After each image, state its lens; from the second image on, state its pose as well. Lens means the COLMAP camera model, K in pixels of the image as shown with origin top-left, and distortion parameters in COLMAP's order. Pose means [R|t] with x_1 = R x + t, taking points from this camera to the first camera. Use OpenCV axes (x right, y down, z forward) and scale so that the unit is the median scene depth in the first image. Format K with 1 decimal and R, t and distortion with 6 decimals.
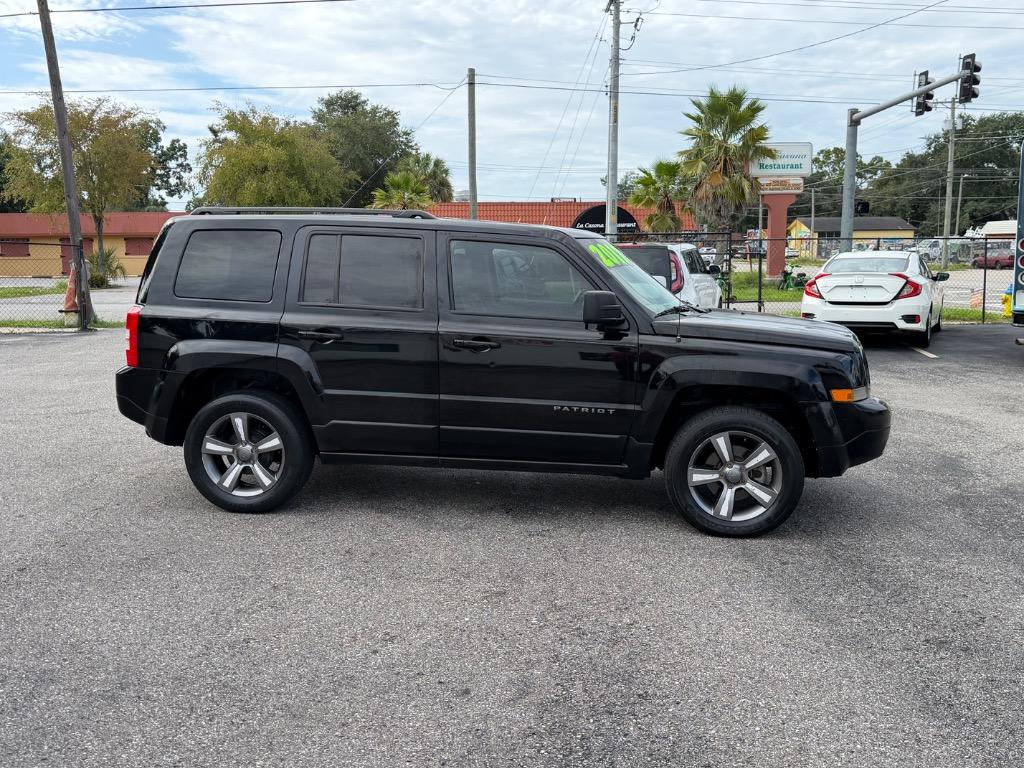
lens RADIAL K [[956.9, 0, 512.0], [0, 956.9, 384.0], [0, 0, 1]] dist [0.133789, -0.255992]
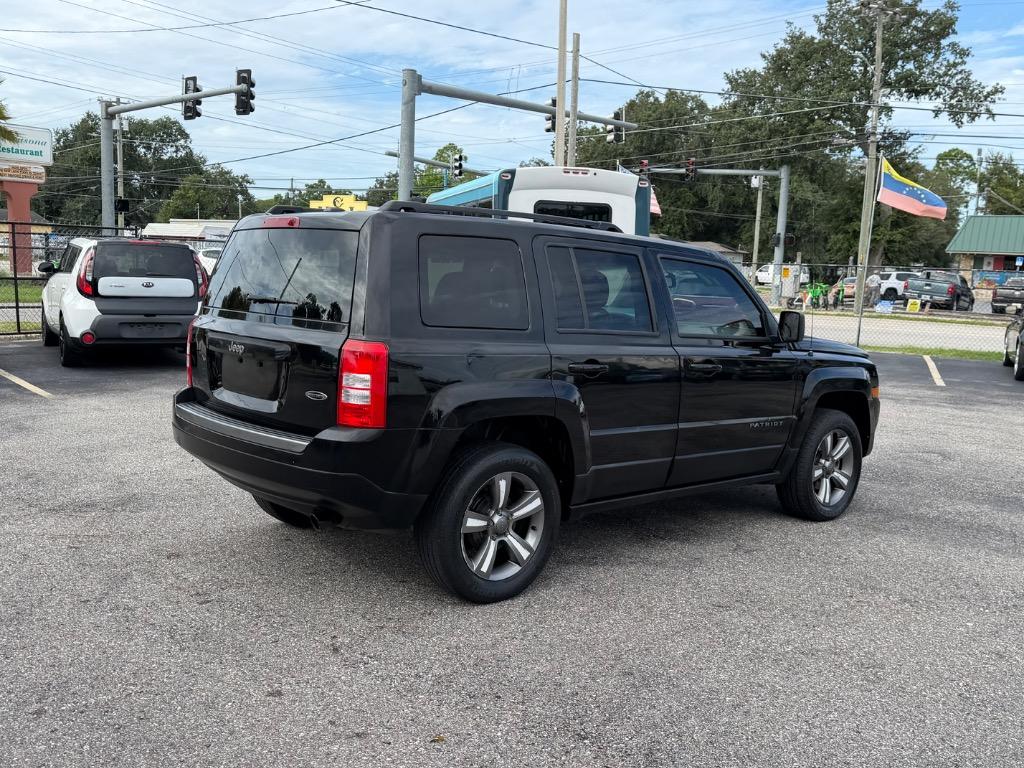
lens RADIAL K [[959.7, 0, 518.3], [0, 959.7, 384.2], [0, 0, 1]] dist [0.150466, -0.312963]
pose [[0.641554, -0.066980, 0.764148, -0.173206], [0.064895, 0.997348, 0.032937, -0.013276], [-0.764328, 0.028459, 0.644200, 0.098926]]
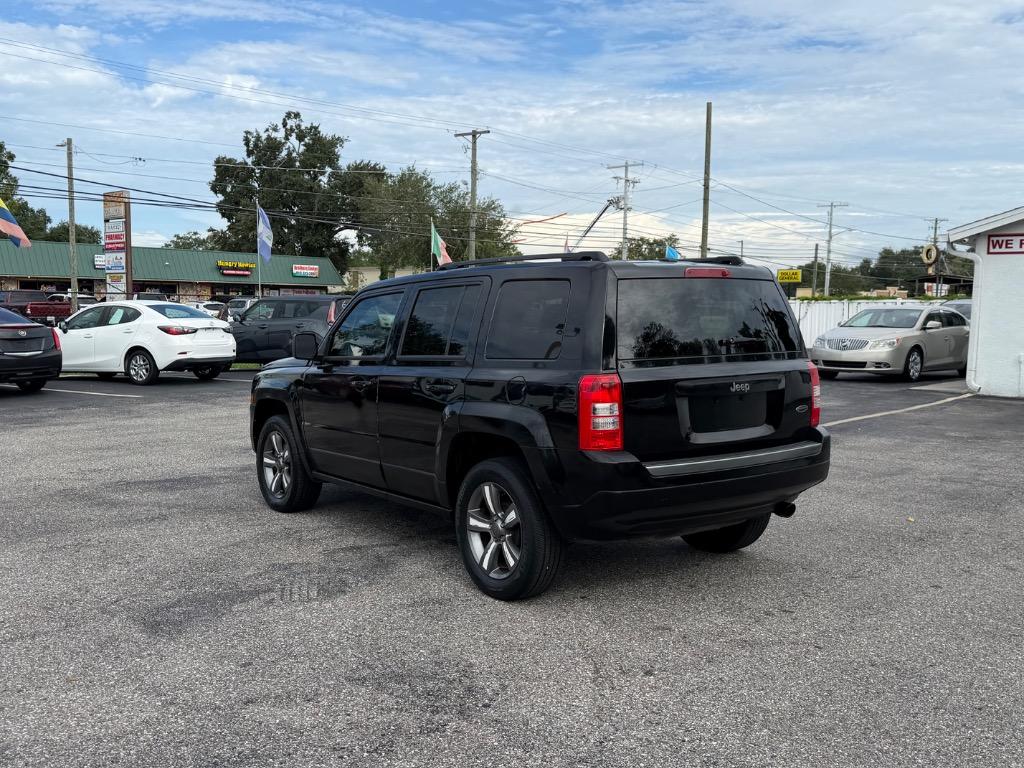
lens RADIAL K [[959.7, 0, 518.3], [0, 959.7, 384.2], [0, 0, 1]] dist [0.150466, -0.312963]
pose [[-0.706801, -0.059508, 0.704905, -0.175241], [0.092348, 0.980167, 0.175341, -0.051137], [-0.701359, 0.189028, -0.687288, 0.380266]]
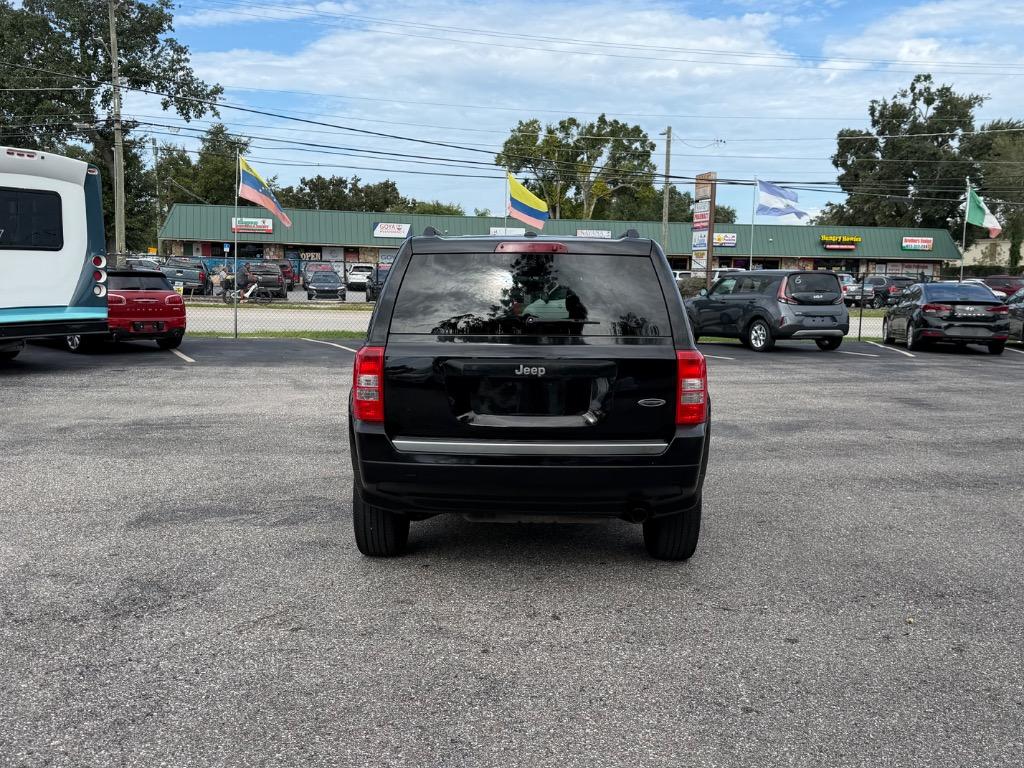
lens RADIAL K [[956.9, 0, 512.0], [0, 956.9, 384.0], [0, 0, 1]] dist [0.133789, -0.255992]
pose [[-0.132530, -0.113744, 0.984631, -0.238460], [0.118547, 0.984444, 0.129678, -0.035670], [-0.984064, 0.133912, -0.116985, 0.256499]]
